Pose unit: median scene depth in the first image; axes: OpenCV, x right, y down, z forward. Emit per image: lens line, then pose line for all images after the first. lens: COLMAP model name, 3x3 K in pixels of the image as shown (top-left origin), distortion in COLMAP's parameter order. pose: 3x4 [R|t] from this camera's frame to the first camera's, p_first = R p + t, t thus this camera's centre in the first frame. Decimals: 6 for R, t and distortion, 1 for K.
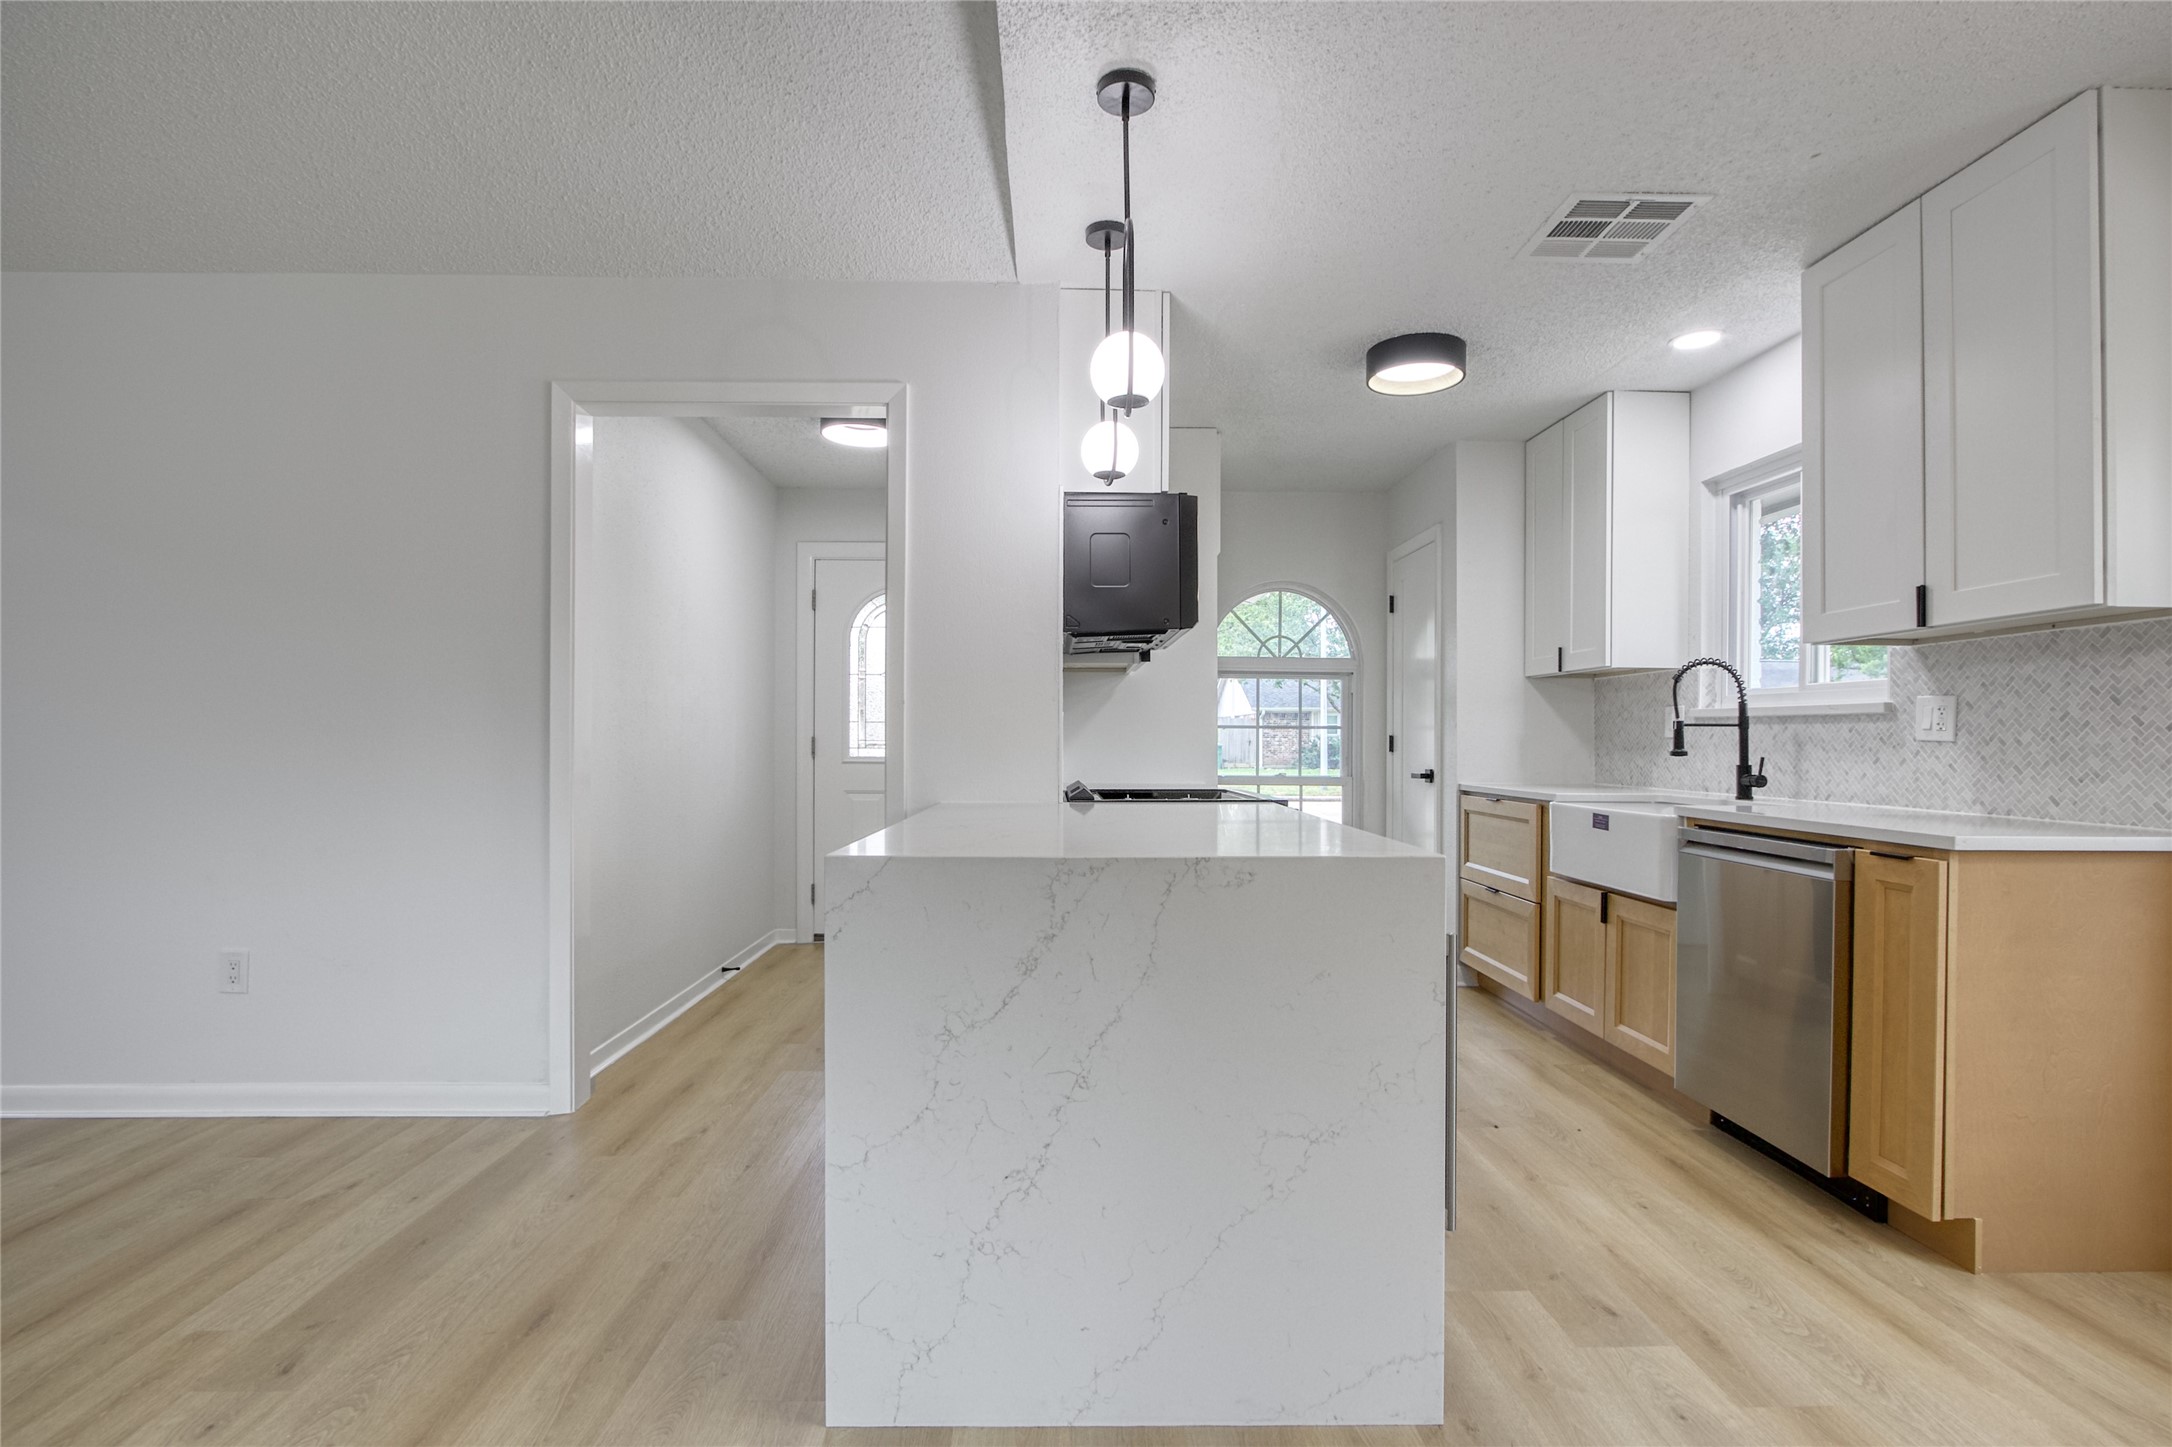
lens RADIAL K [[1030.9, 0, 1083.7], [0, 1030.9, 736.3], [0, 0, 1]] dist [-0.013231, 0.000326]
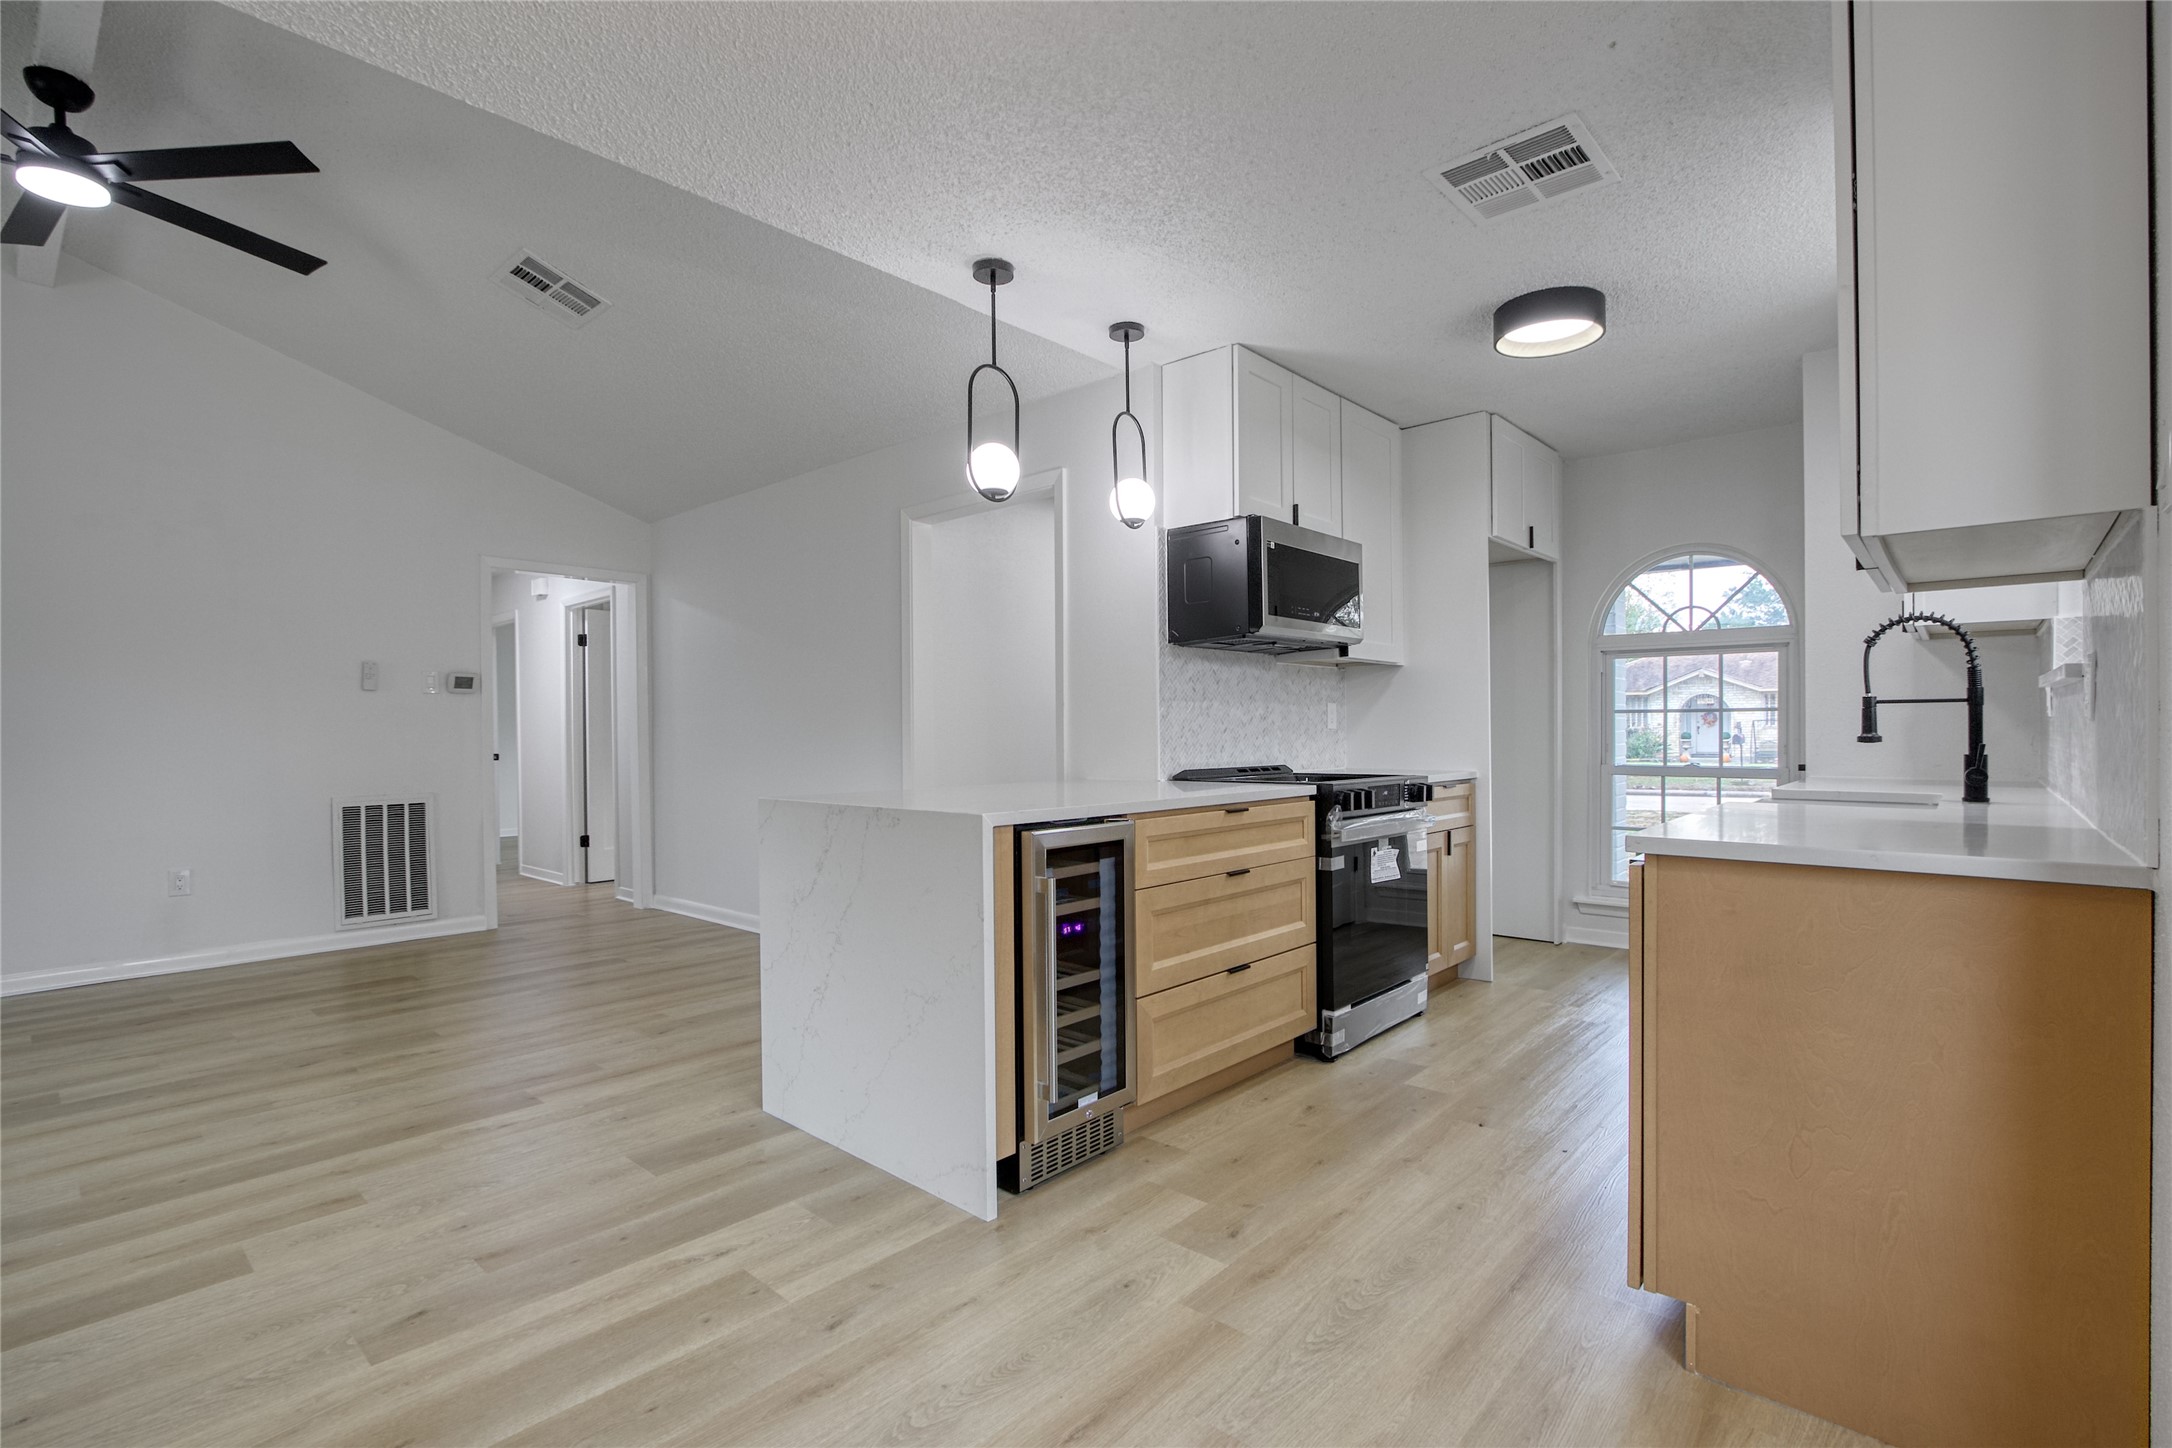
lens RADIAL K [[1004.2, 0, 1082.2], [0, 1004.2, 737.6], [0, 0, 1]] dist [-0.017491, 0.001612]
pose [[0.722448, -0.005915, -0.691400, 0.779724], [0.013326, 0.999897, 0.005370, 0.004529], [0.691297, -0.013093, 0.722452, 0.063883]]
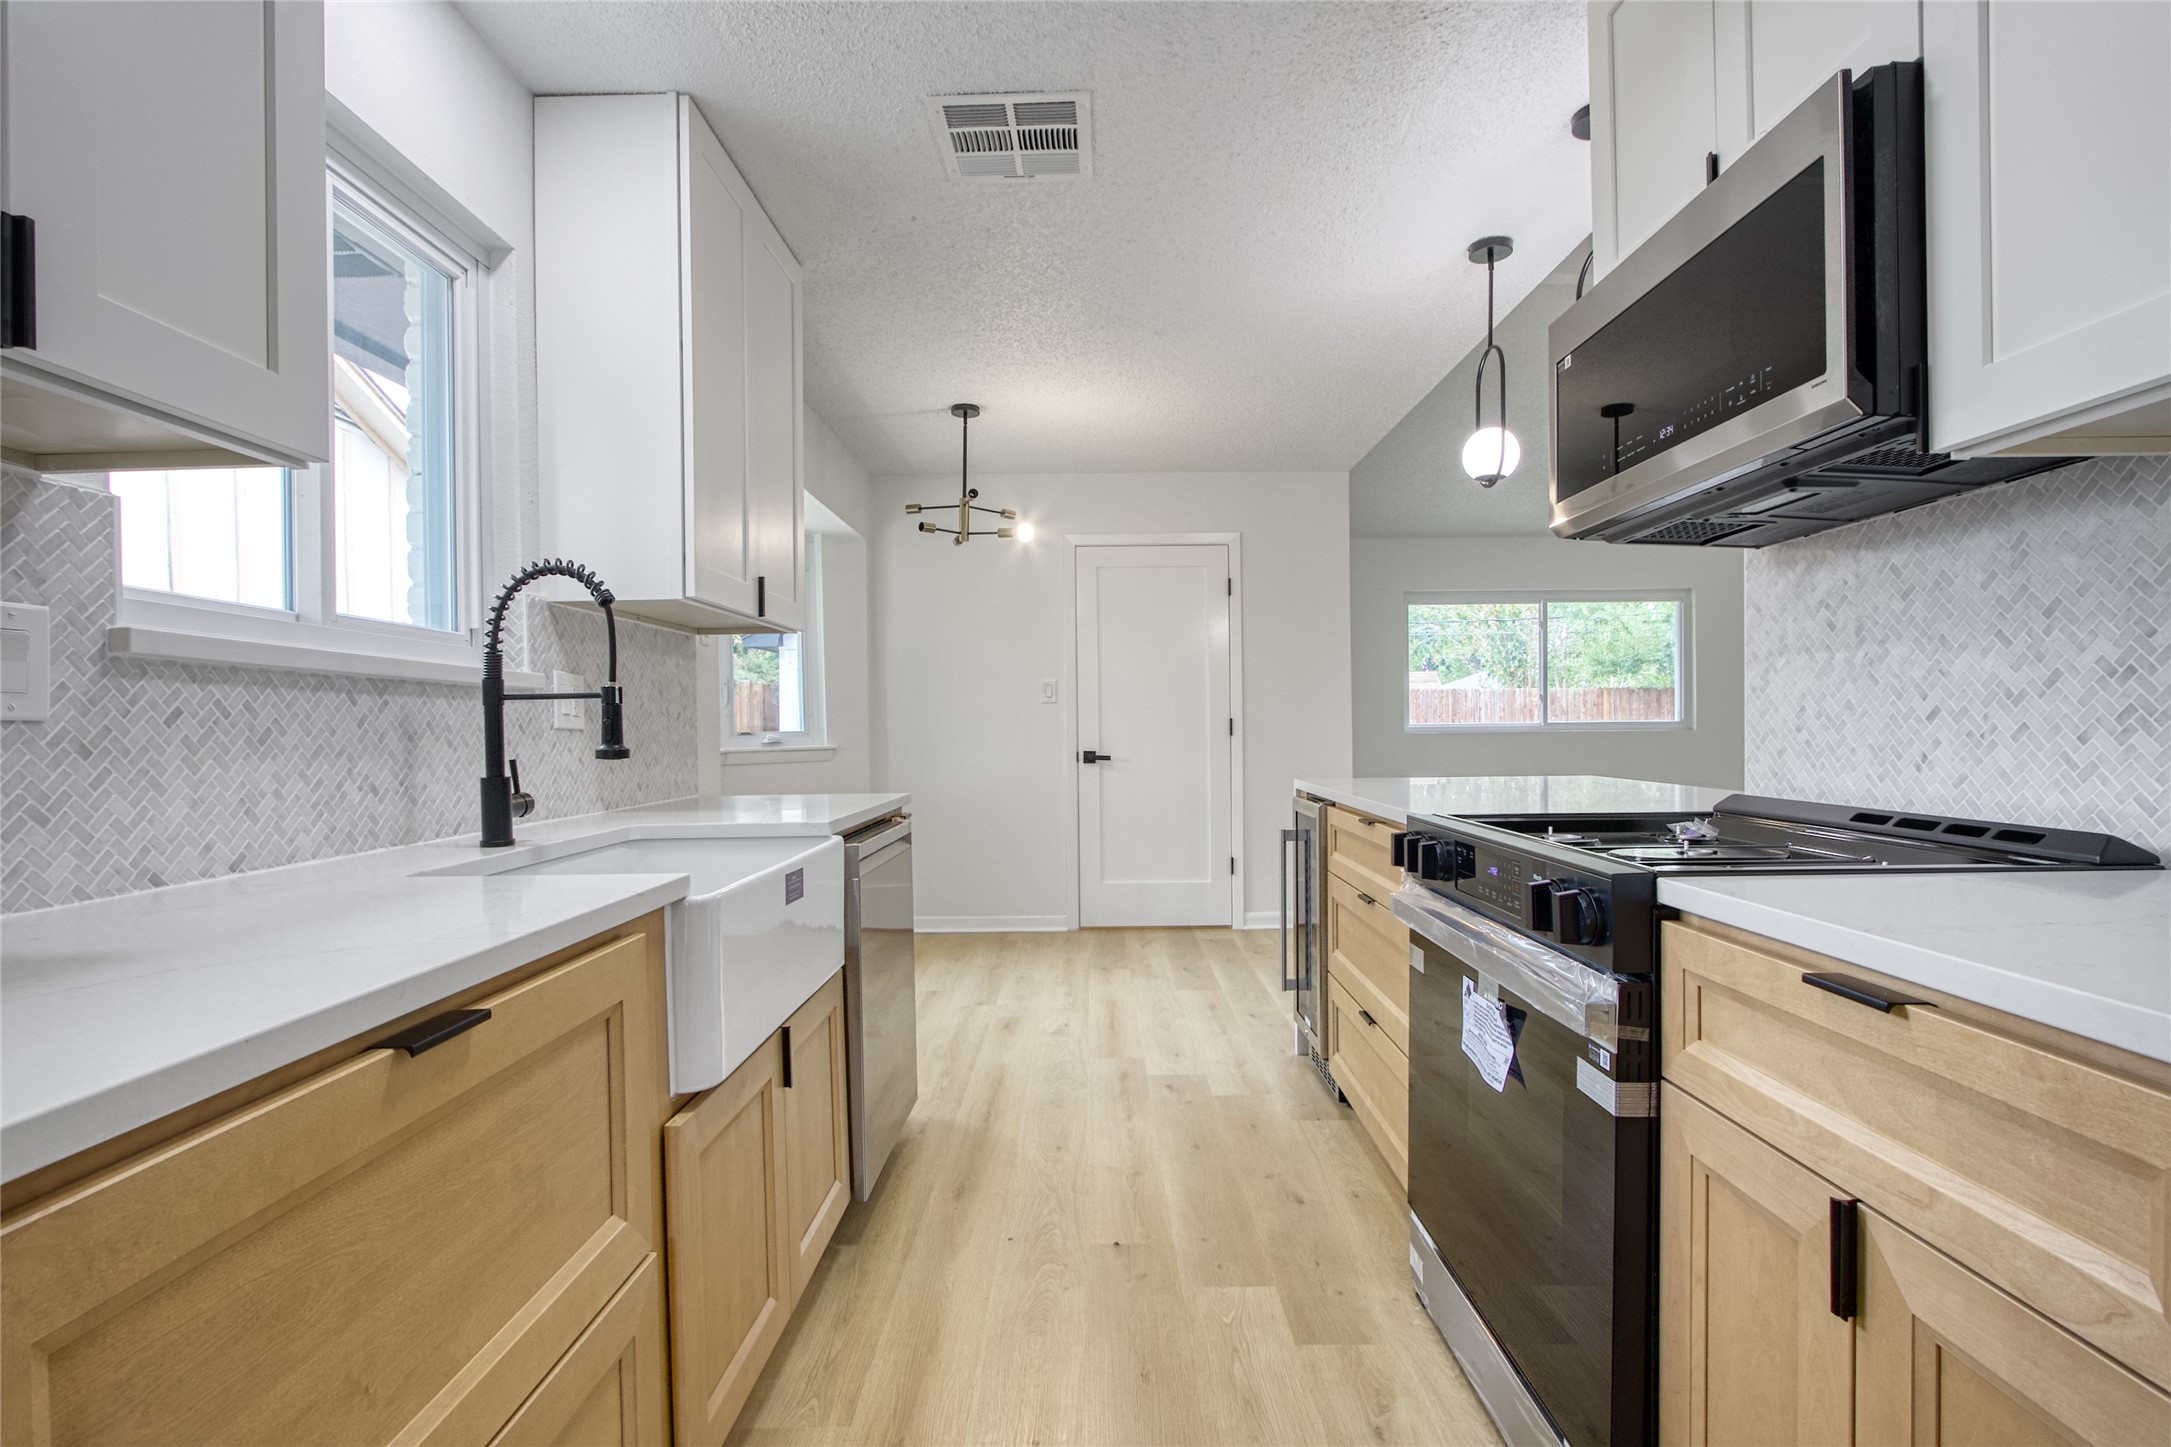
lens RADIAL K [[1011.3, 0, 1082.5], [0, 1011.3, 743.1], [0, 0, 1]] dist [-0.000125, 0.000296]
pose [[-0.999320, 0.008183, 0.035956, 0.396011], [0.008591, 0.999900, 0.011209, 0.009554], [-0.035861, 0.011511, -0.999291, 1.717650]]
